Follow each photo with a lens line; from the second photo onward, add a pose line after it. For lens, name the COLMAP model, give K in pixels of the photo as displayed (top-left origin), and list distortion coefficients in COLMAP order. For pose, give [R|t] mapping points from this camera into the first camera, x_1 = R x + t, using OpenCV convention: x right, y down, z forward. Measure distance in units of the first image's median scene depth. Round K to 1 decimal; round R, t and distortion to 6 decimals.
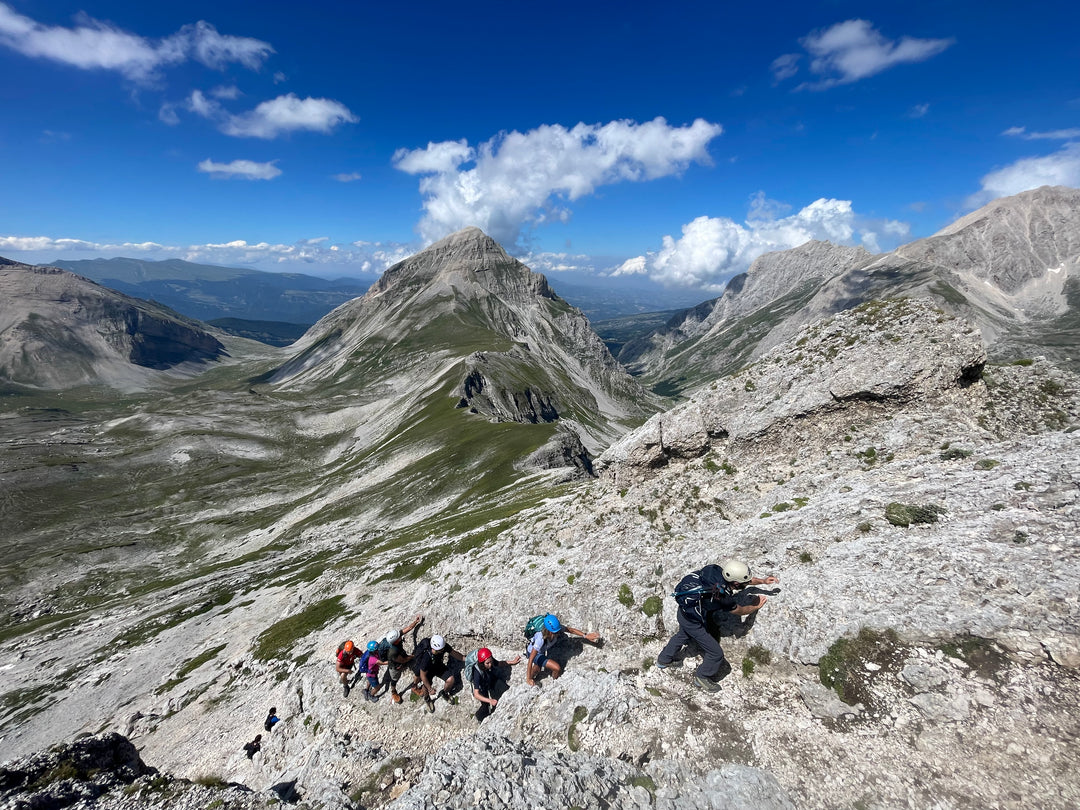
lens RADIAL K [[432.5, 0, 540.0], [0, 432.5, 405.0], [0, 0, 1]] dist [0.000490, -0.000385]
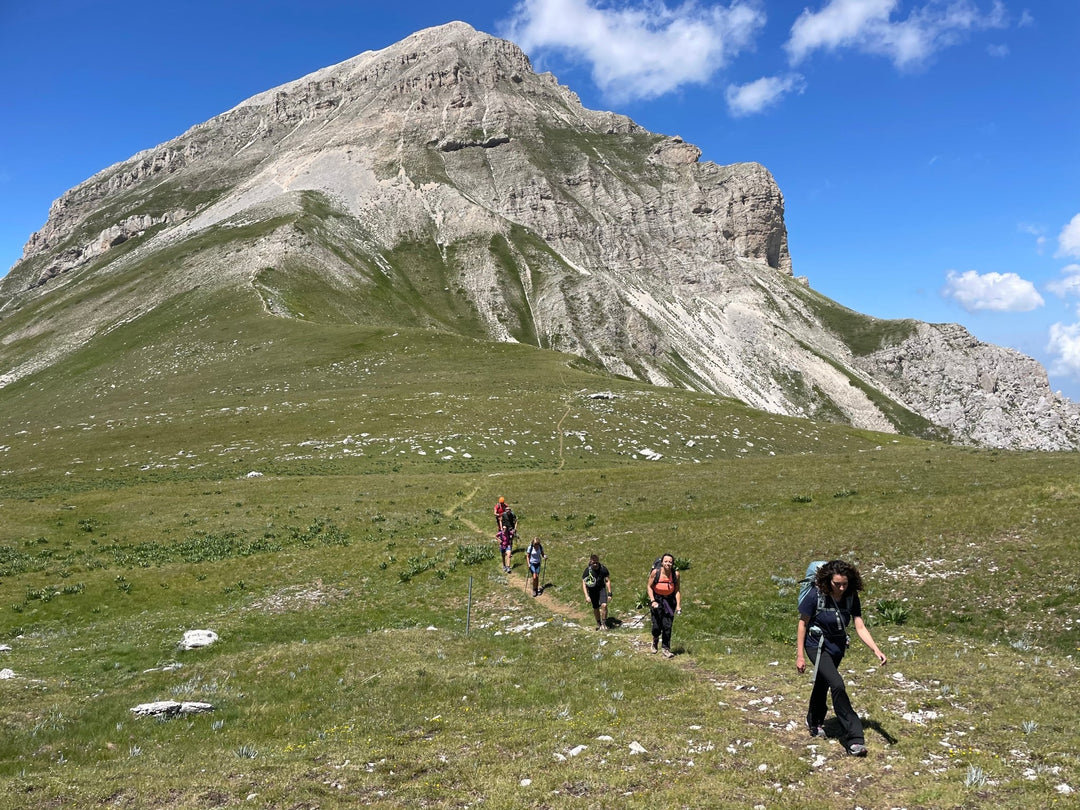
lens RADIAL K [[806.1, 0, 546.1], [0, 806.1, 411.3], [0, 0, 1]] dist [0.089162, -0.100534]
pose [[0.996704, -0.028706, -0.075881, -0.079190], [0.008012, 0.965566, -0.260036, -0.095863], [0.080733, 0.258571, 0.962613, 0.709587]]
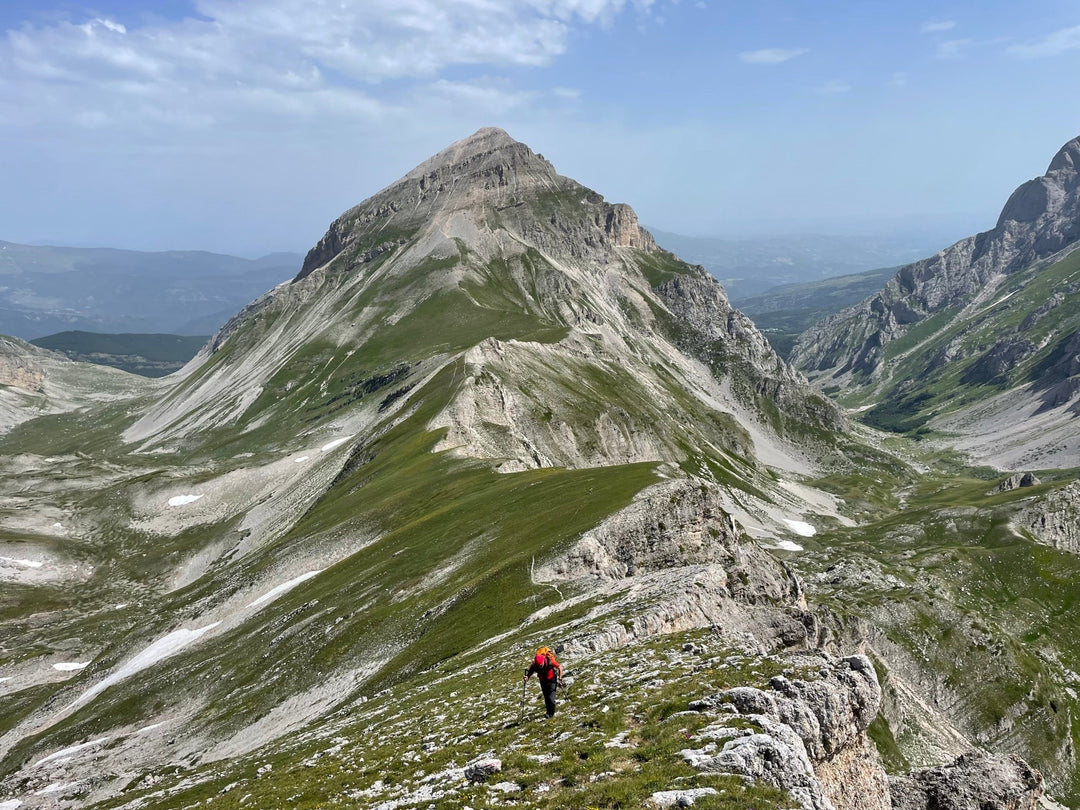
lens RADIAL K [[806.1, 0, 546.1], [0, 806.1, 411.3], [0, 0, 1]] dist [0.089162, -0.100534]
pose [[0.992605, -0.050874, -0.110212, 0.003923], [0.043066, 0.996466, -0.072112, 0.008753], [0.113491, 0.066832, 0.991289, 0.052865]]
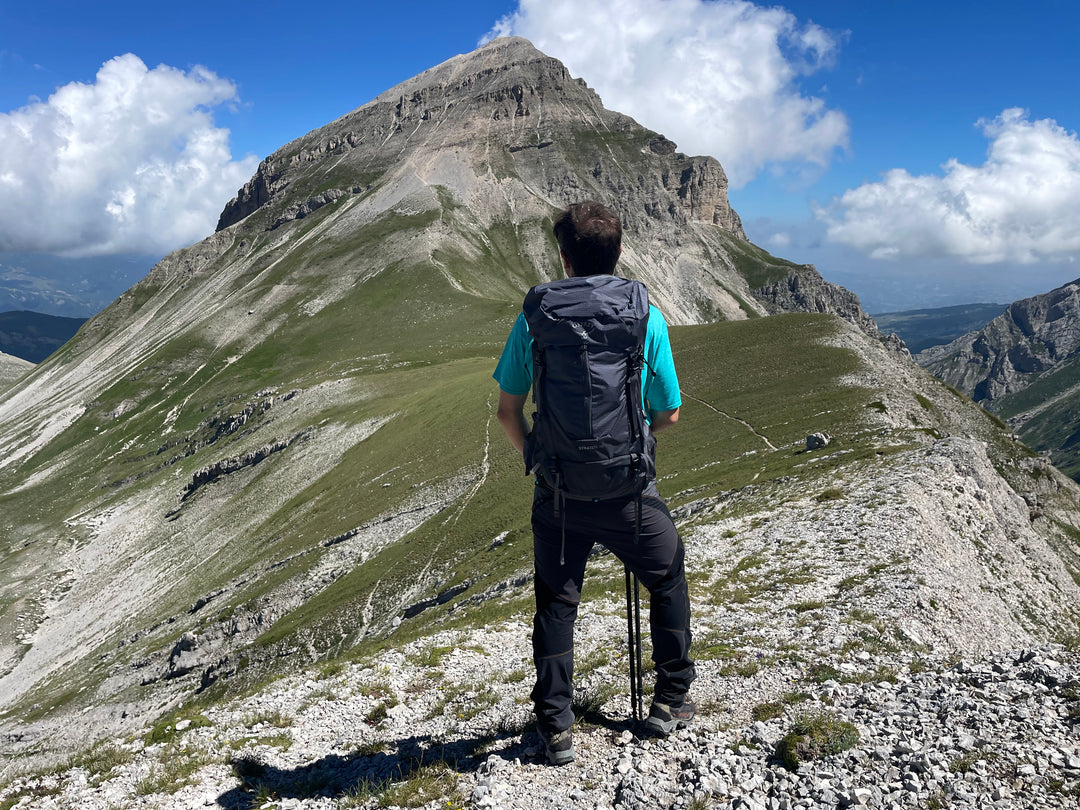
lens RADIAL K [[840.6, 0, 540.0], [0, 840.6, 405.0], [0, 0, 1]] dist [0.006641, 0.000084]
pose [[0.992502, 0.018764, -0.120778, -0.049269], [-0.031475, 0.994057, -0.104213, -0.051348], [0.118105, 0.107233, 0.987194, 0.413150]]
